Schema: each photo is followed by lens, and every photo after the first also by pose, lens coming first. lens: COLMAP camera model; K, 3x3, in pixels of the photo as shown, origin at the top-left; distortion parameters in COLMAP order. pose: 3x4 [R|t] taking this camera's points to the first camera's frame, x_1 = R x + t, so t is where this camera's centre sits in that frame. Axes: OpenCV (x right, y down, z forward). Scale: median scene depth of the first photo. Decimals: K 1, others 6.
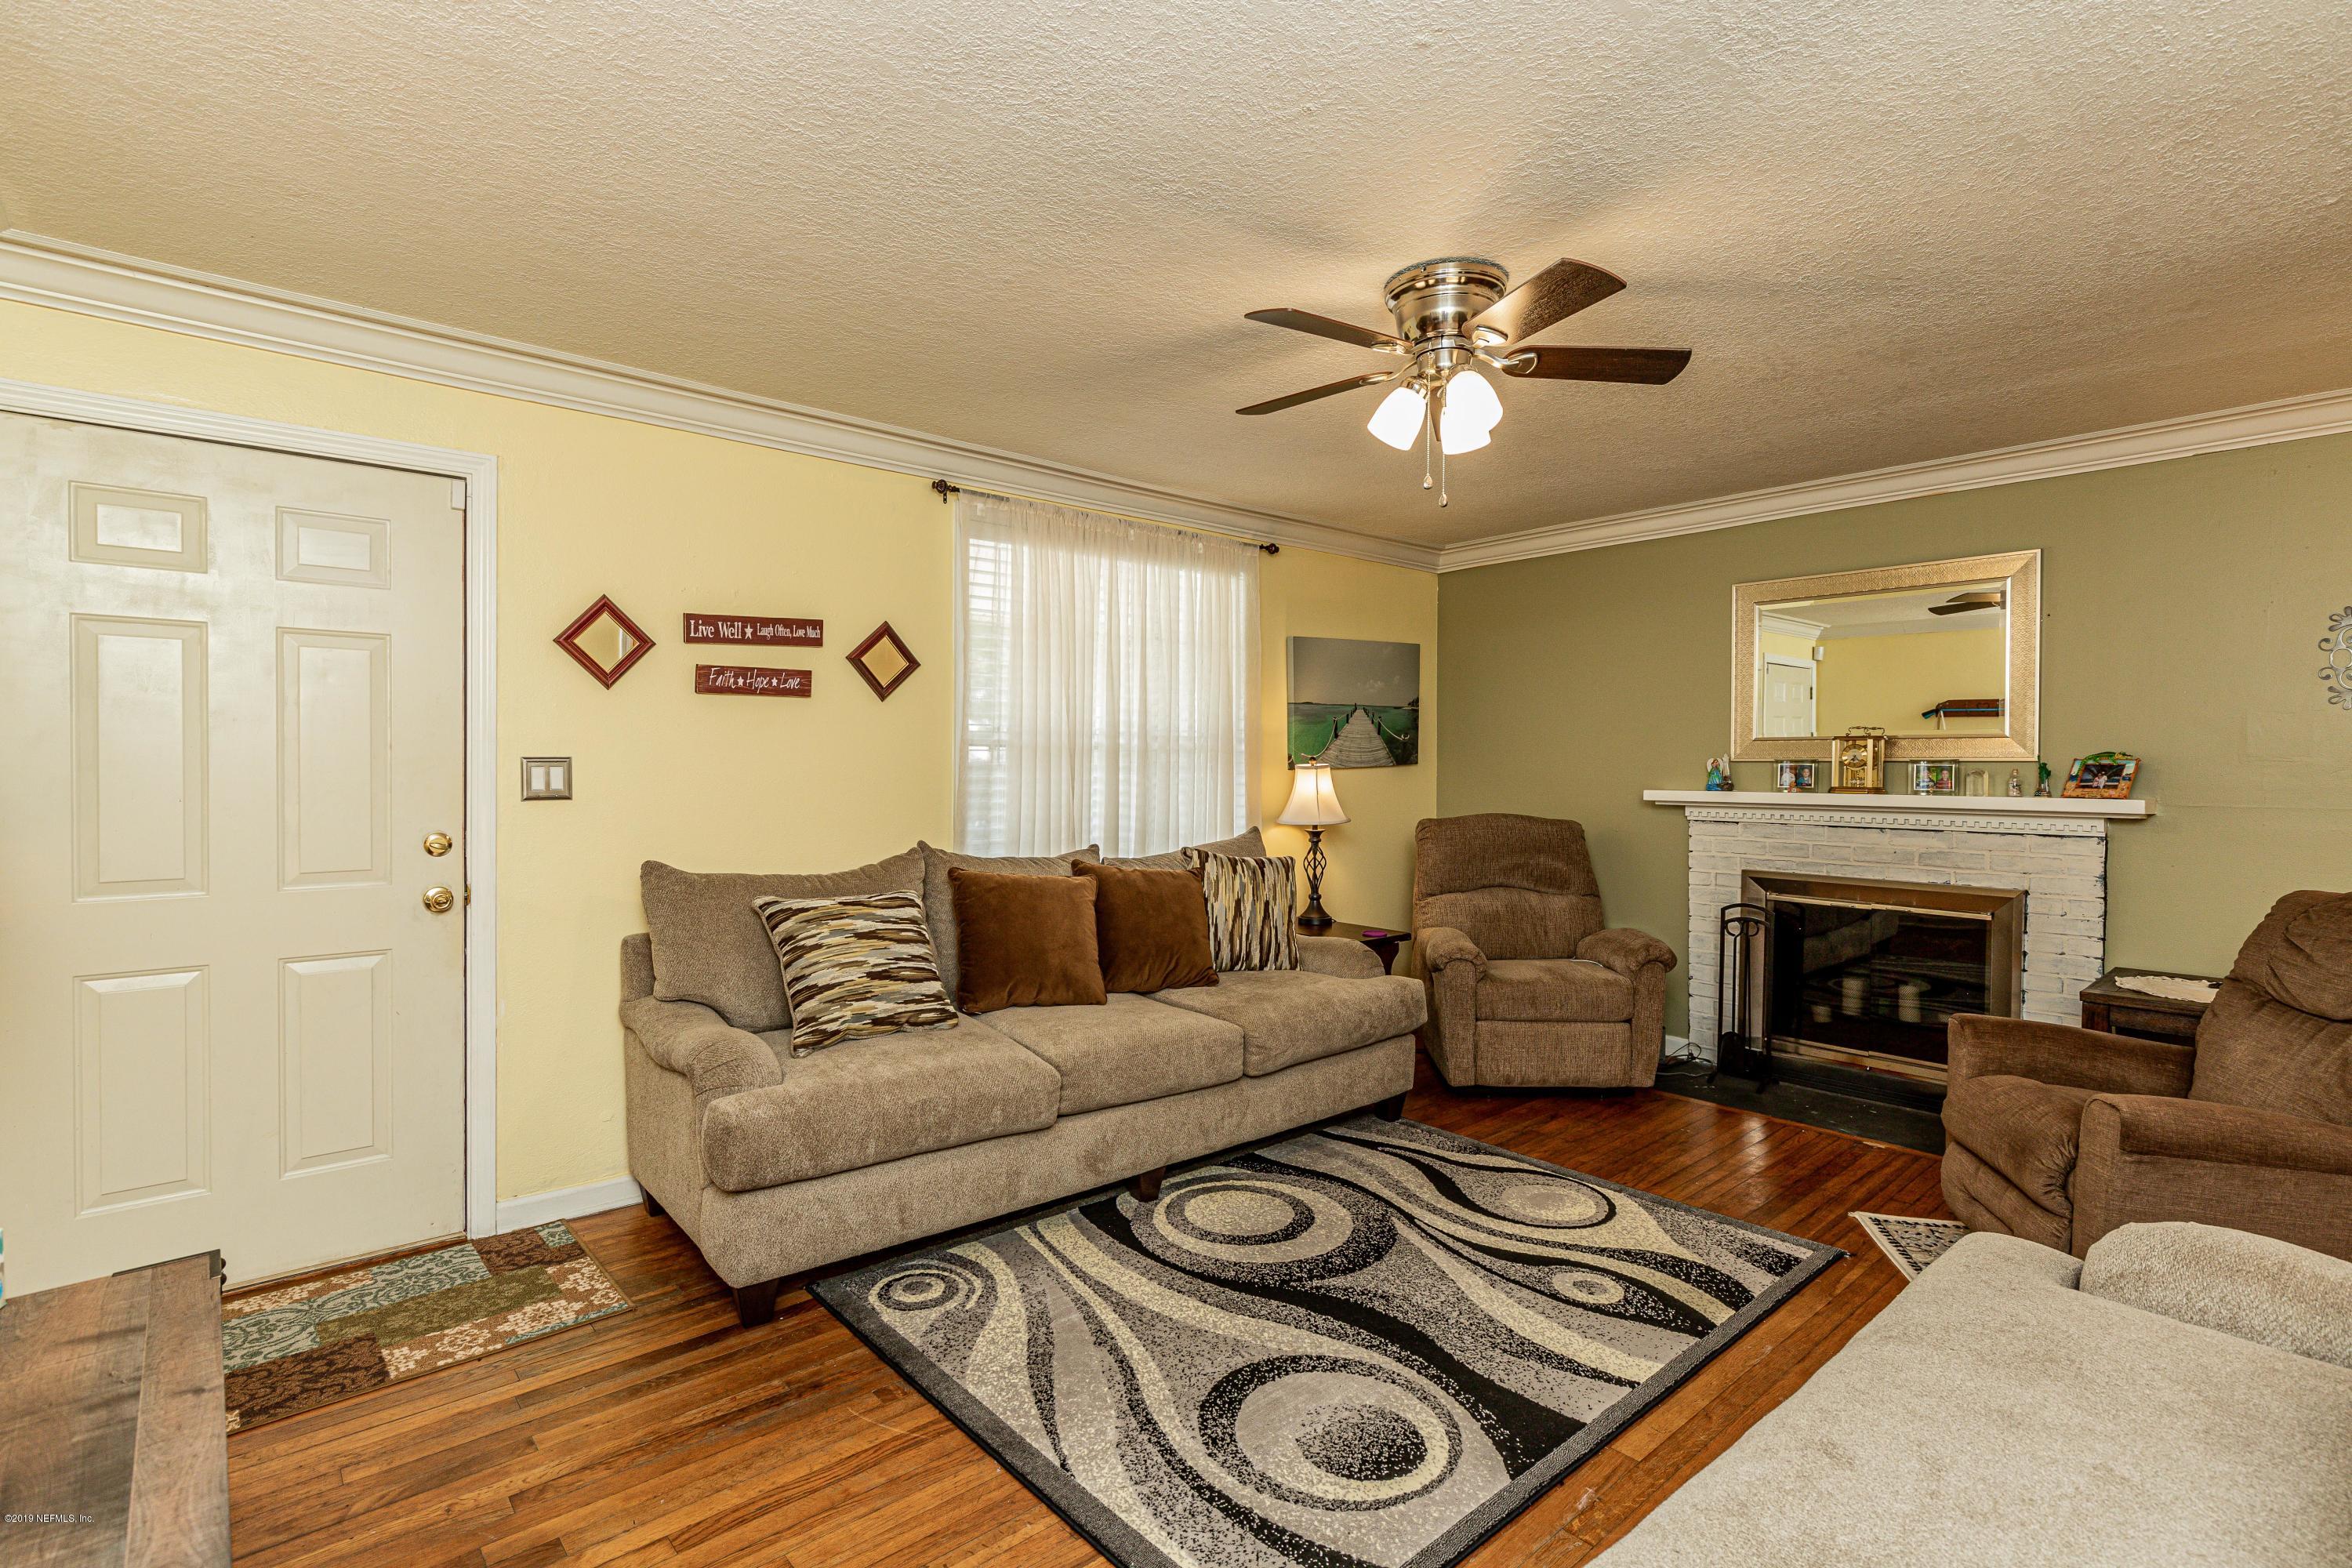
lens RADIAL K [[1111.0, 0, 1183.8], [0, 1111.0, 783.0], [0, 0, 1]] dist [0.002565, -0.002359]
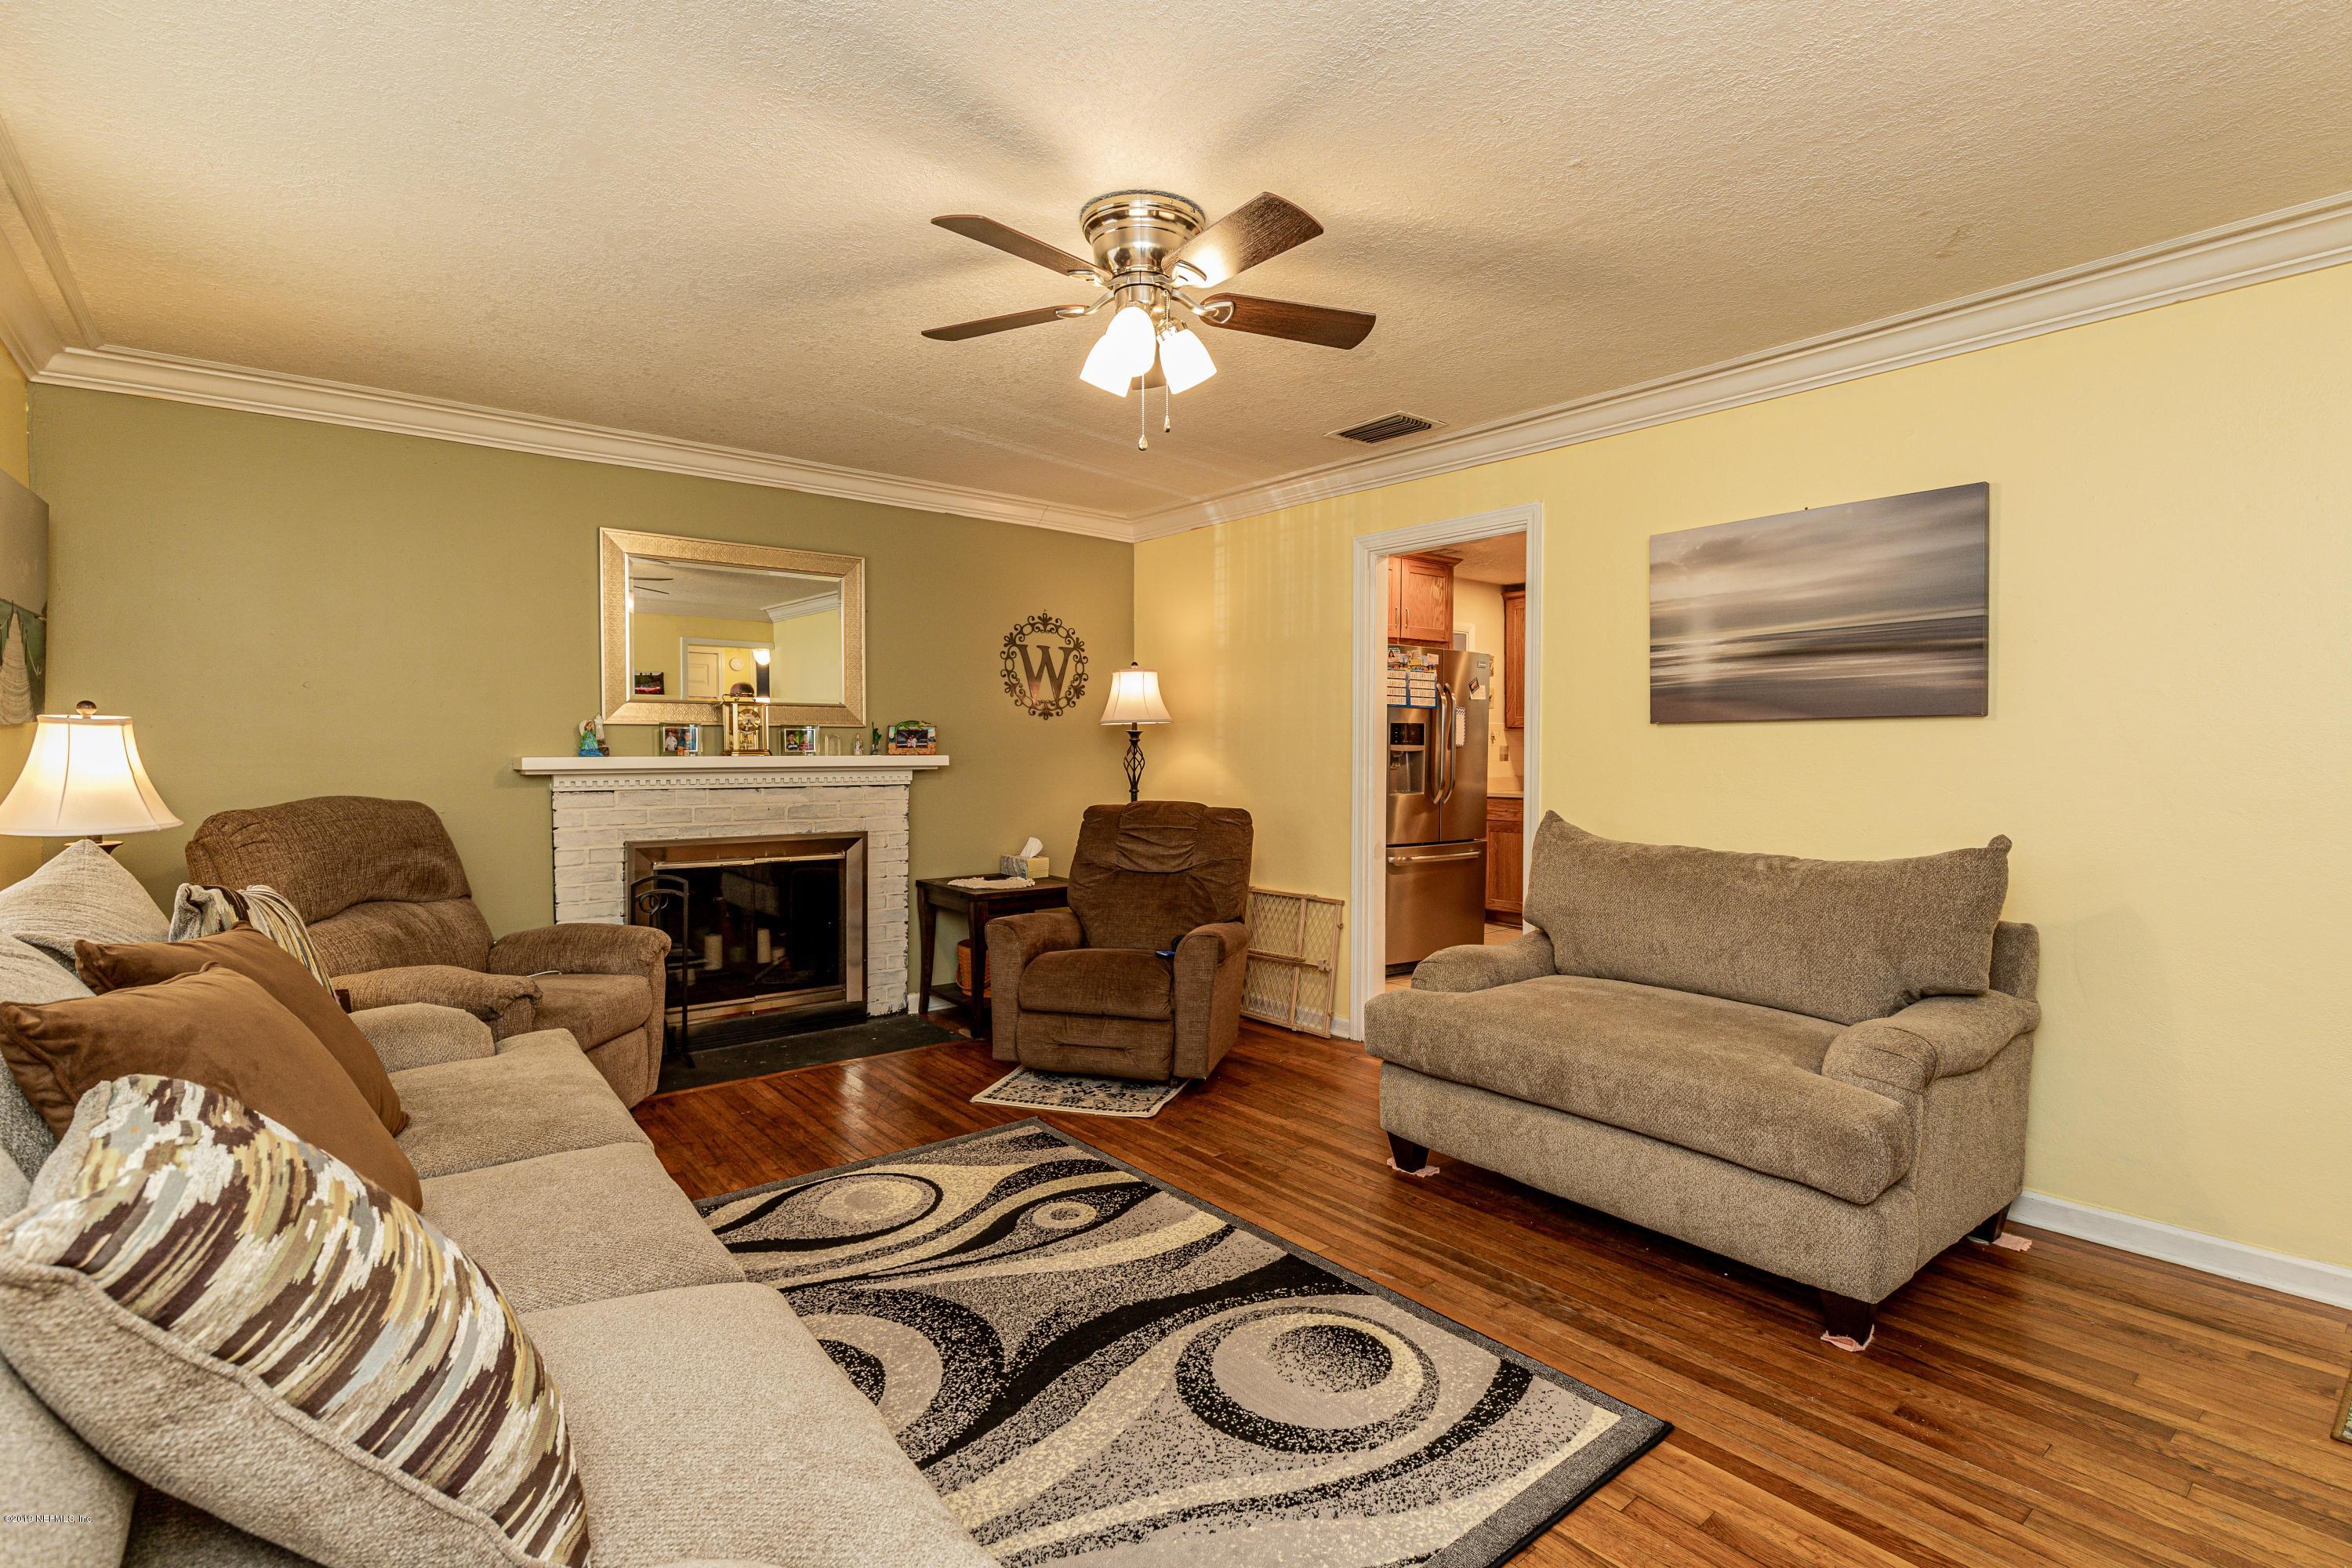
lens RADIAL K [[1111.0, 0, 1191.2], [0, 1111.0, 781.4], [0, 0, 1]] dist [0.002565, -0.002359]
pose [[0.029672, -0.033861, 0.998986, -0.588778], [0.017015, 0.999298, 0.033366, 0.007496], [-0.999415, 0.016008, 0.030228, 0.733803]]
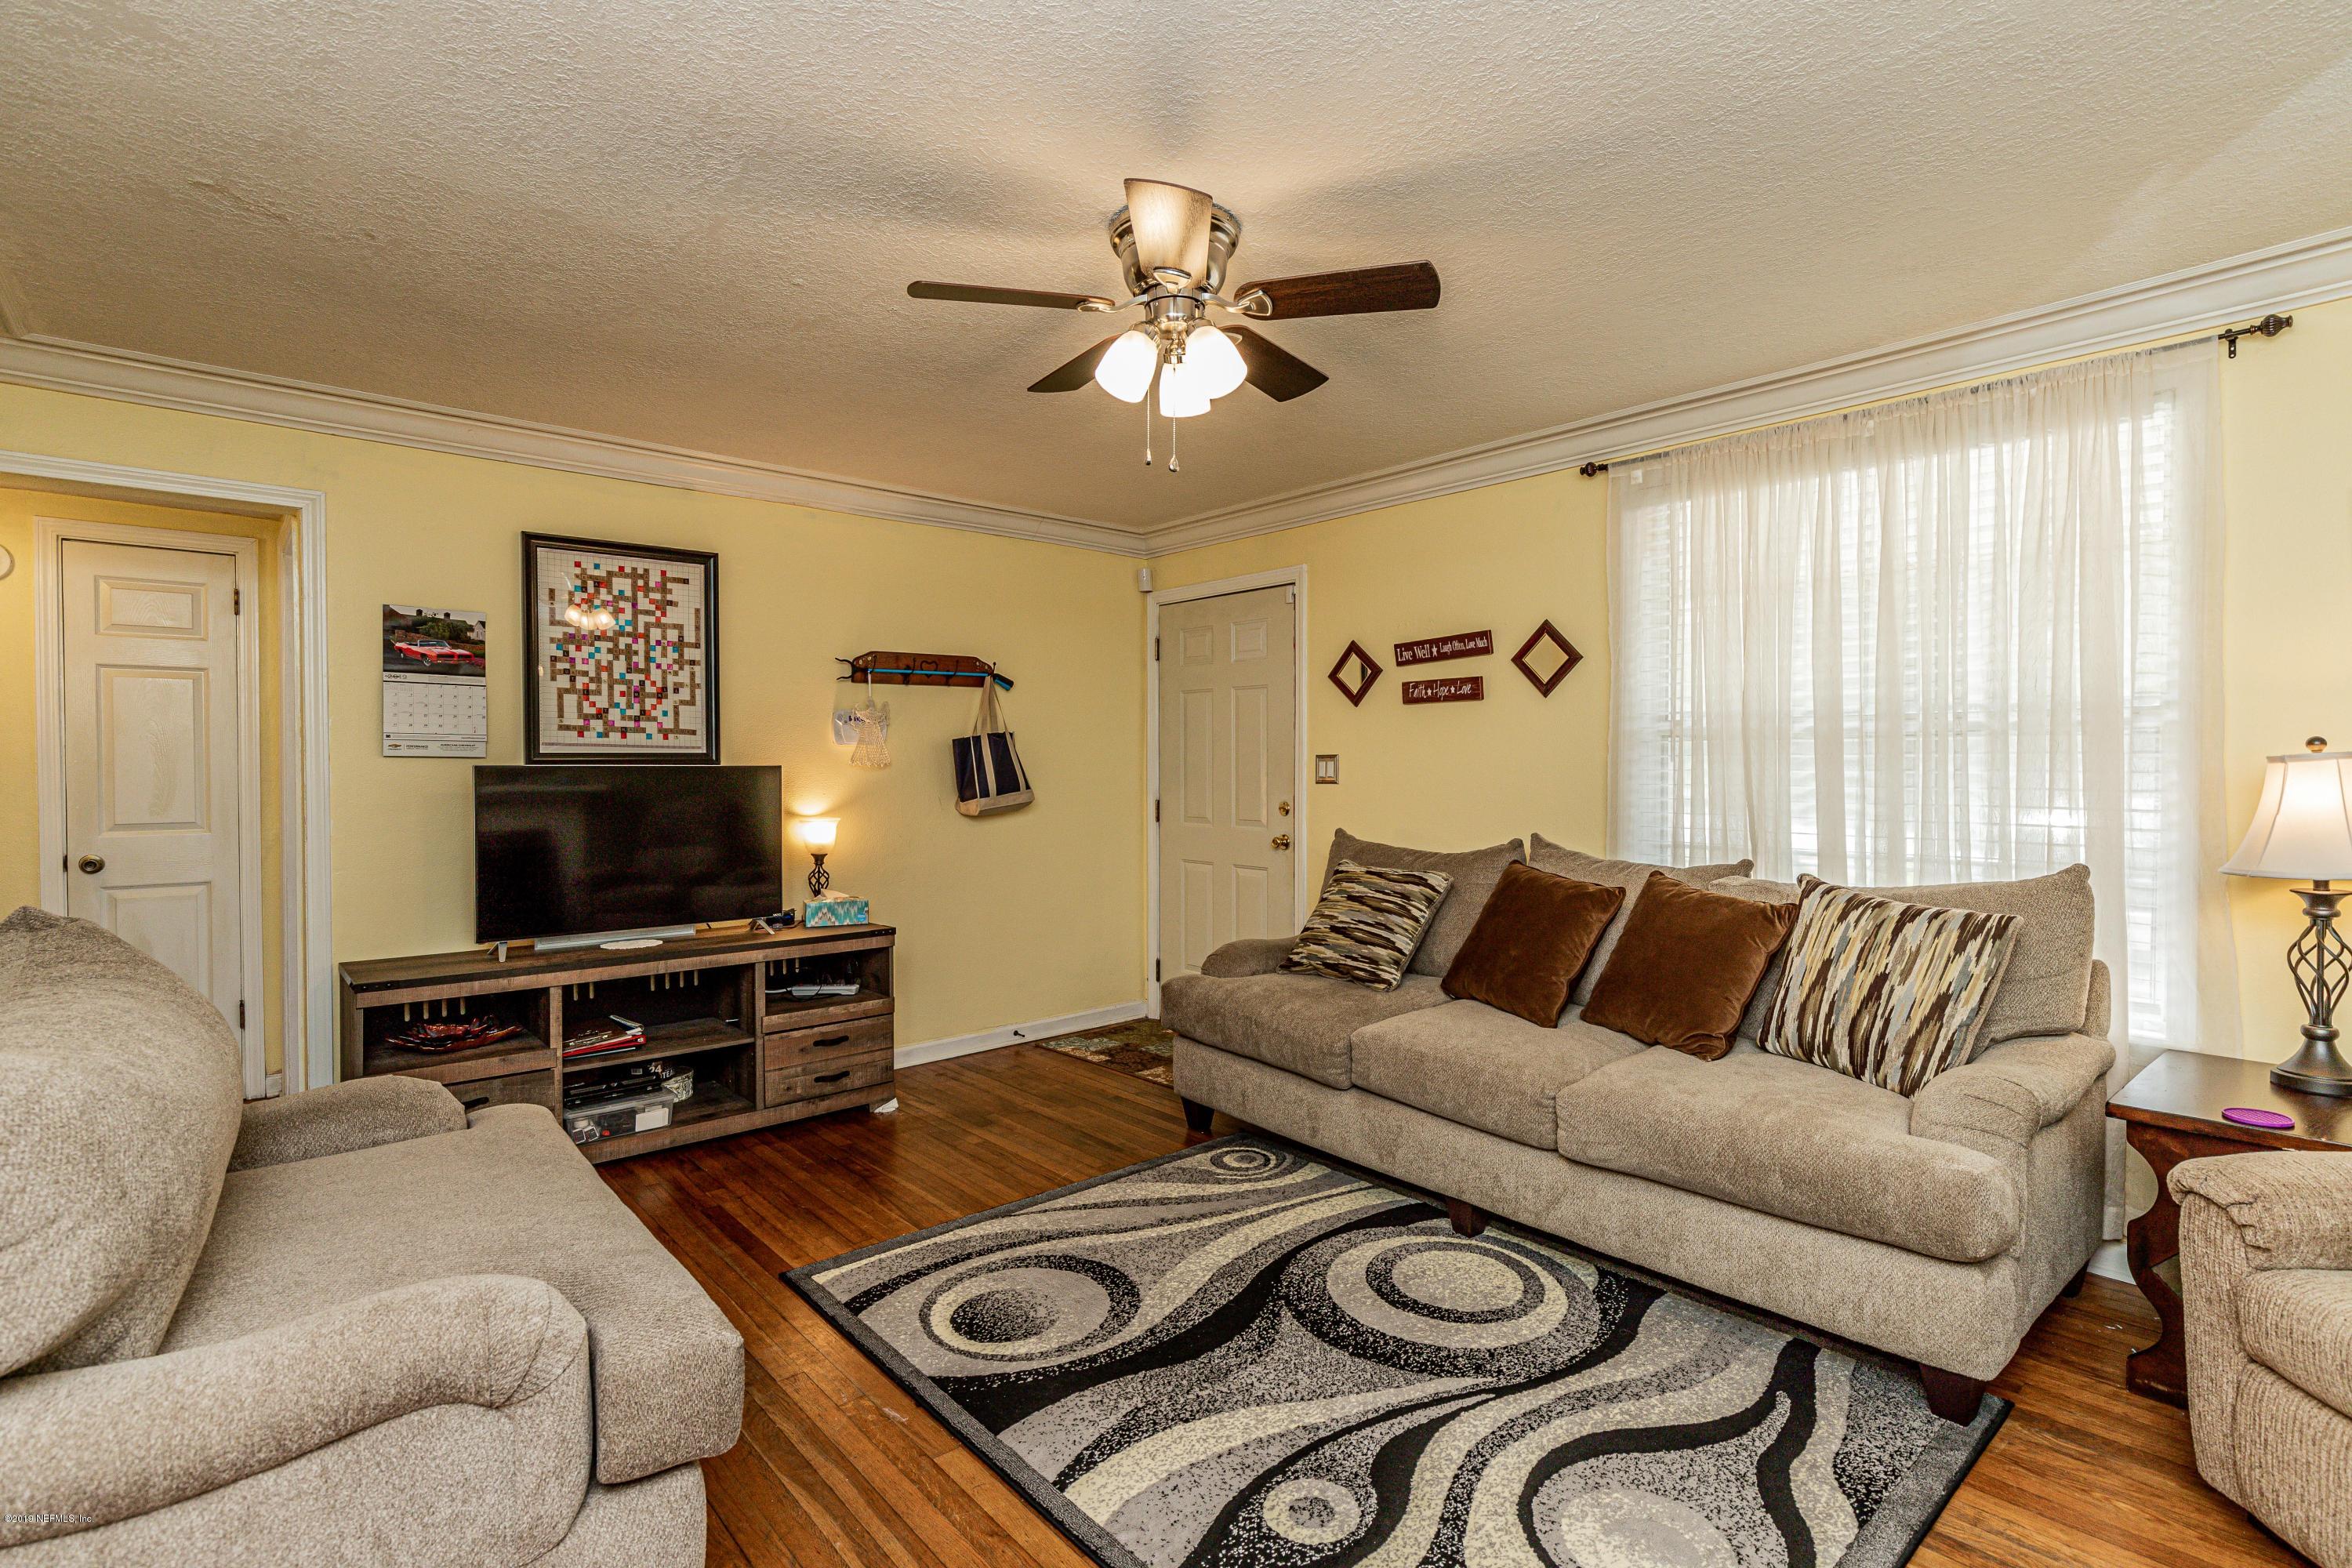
lens RADIAL K [[1111.0, 0, 1191.9], [0, 1111.0, 777.8], [0, 0, 1]] dist [0.002565, -0.002359]
pose [[0.002021, 0.009109, -0.999956, 0.911806], [-0.017183, 0.999811, 0.009073, -0.002819], [0.999850, 0.017164, 0.002178, 0.799897]]
